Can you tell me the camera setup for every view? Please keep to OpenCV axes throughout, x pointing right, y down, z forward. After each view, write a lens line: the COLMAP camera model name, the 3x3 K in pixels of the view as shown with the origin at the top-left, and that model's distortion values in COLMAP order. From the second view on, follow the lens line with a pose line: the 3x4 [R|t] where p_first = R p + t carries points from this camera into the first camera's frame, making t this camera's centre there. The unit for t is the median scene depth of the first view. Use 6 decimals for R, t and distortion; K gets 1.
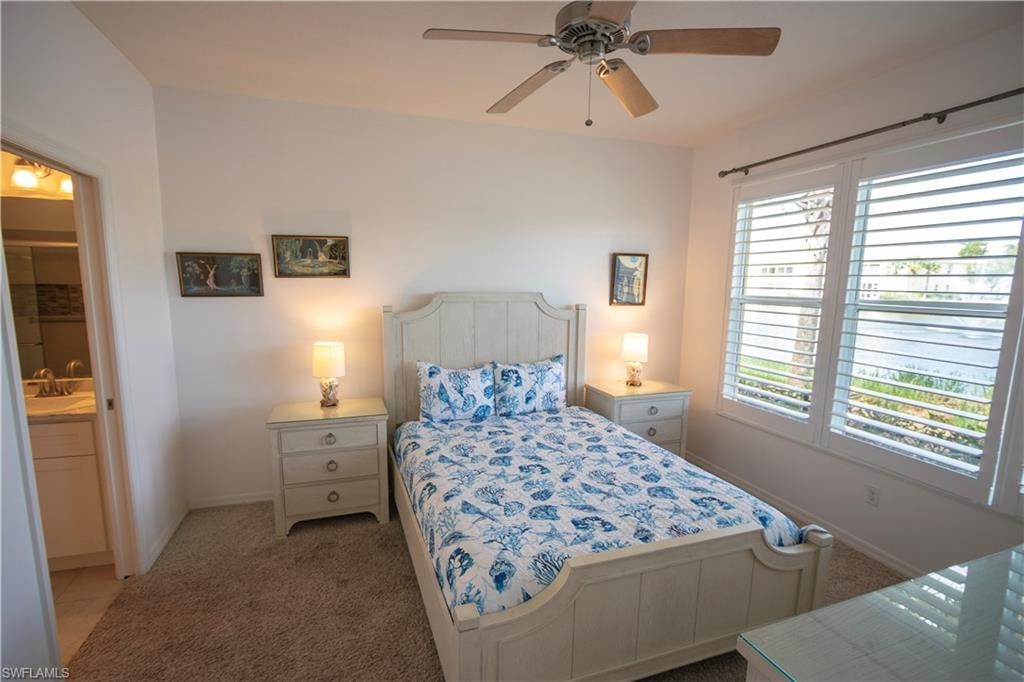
lens RADIAL K [[472.3, 0, 510.2], [0, 472.3, 346.0], [0, 0, 1]] dist [-0.020672, 0.003632]
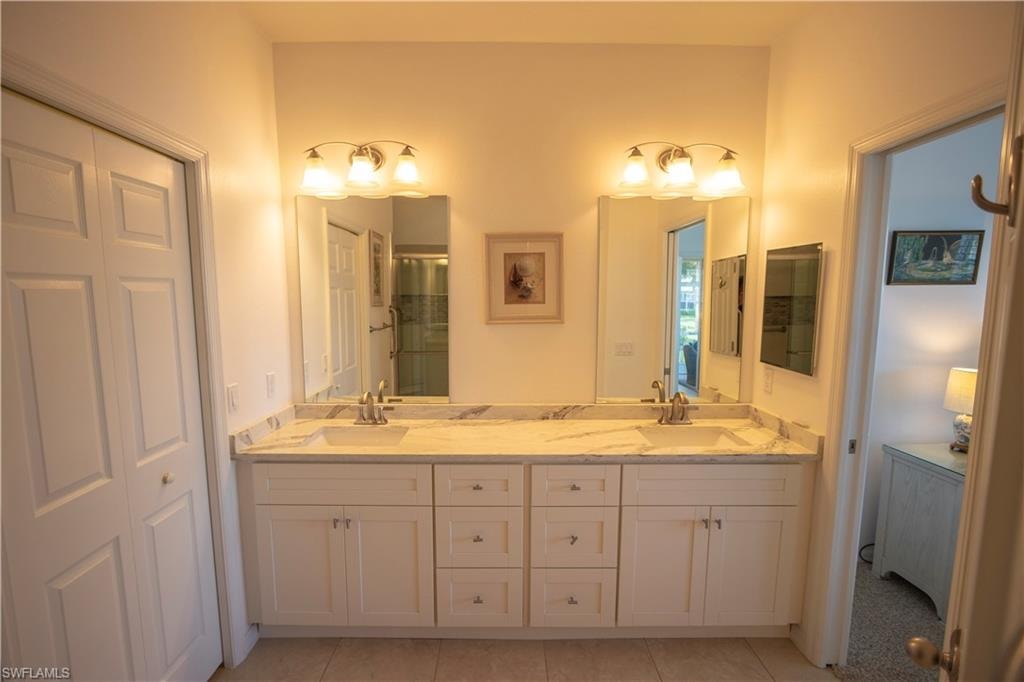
lens RADIAL K [[472.3, 0, 510.1], [0, 472.3, 341.1], [0, 0, 1]] dist [-0.020672, 0.003632]
pose [[0.946500, 0.024598, -0.321766, -0.837049], [-0.033271, 0.999215, -0.021485, -0.011824], [0.320985, 0.031041, 0.946576, 0.050764]]
